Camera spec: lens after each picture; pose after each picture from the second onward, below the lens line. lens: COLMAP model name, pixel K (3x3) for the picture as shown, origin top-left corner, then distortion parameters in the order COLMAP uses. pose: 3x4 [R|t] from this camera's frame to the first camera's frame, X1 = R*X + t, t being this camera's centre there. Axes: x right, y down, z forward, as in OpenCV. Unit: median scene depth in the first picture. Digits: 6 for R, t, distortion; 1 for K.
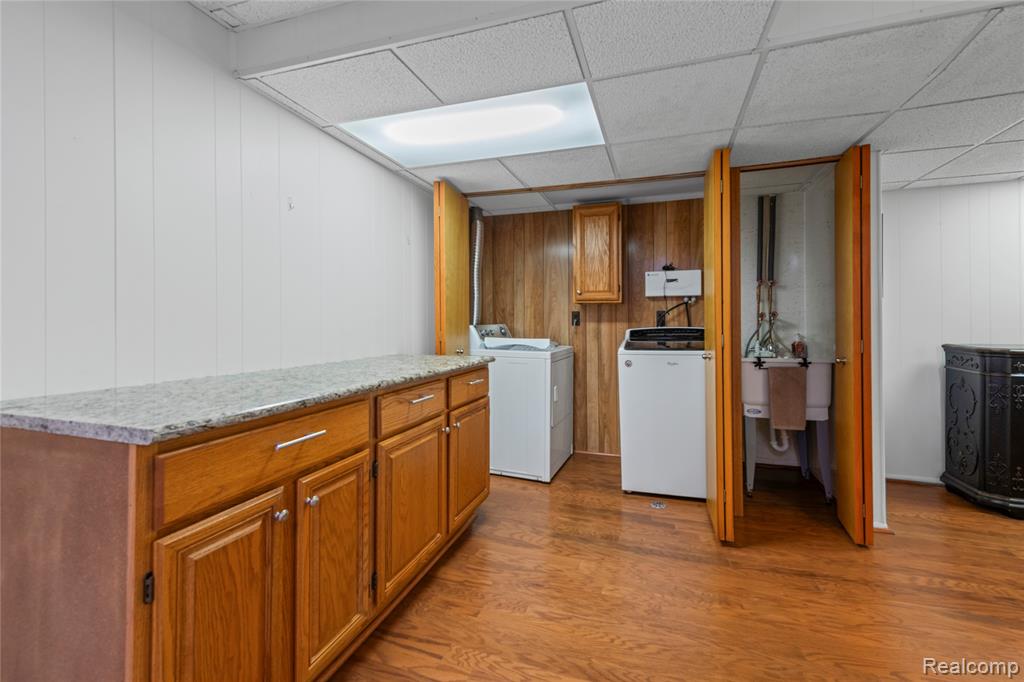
lens RADIAL K [[410.4, 0, 509.3], [0, 410.4, 324.0], [0, 0, 1]] dist [0.010675, -0.000054]
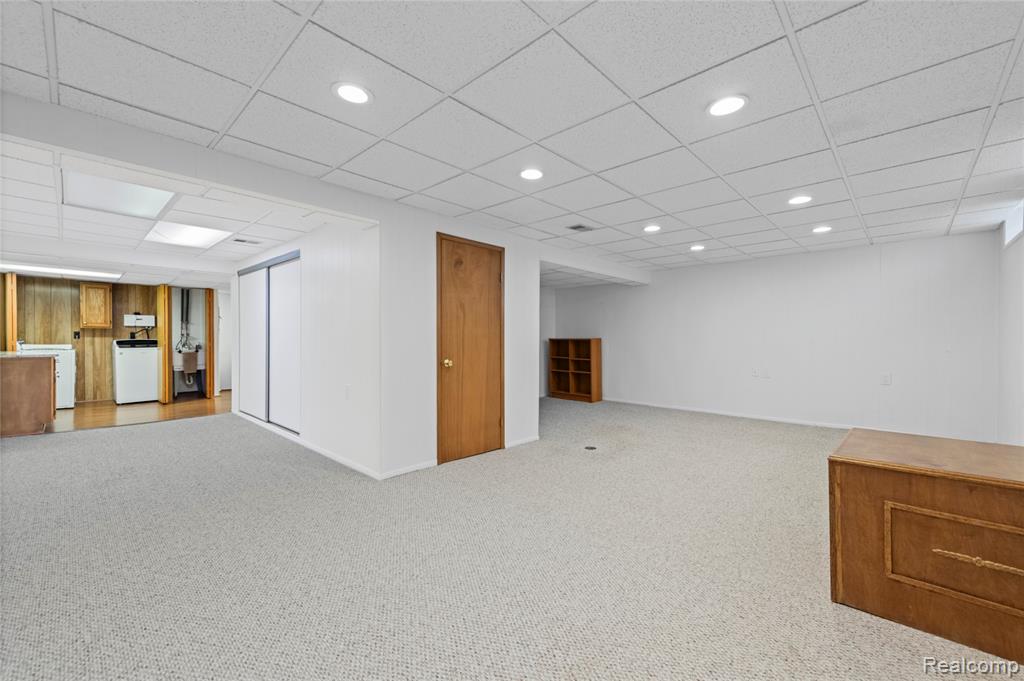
lens RADIAL K [[417.2, 0, 529.6], [0, 417.2, 340.0], [0, 0, 1]] dist [0.009394, -0.000116]
pose [[0.369262, -0.002067, 0.929323, -1.030452], [-0.002388, 0.999992, 0.003173, -0.001381], [-0.929322, -0.003391, 0.369254, -1.990631]]
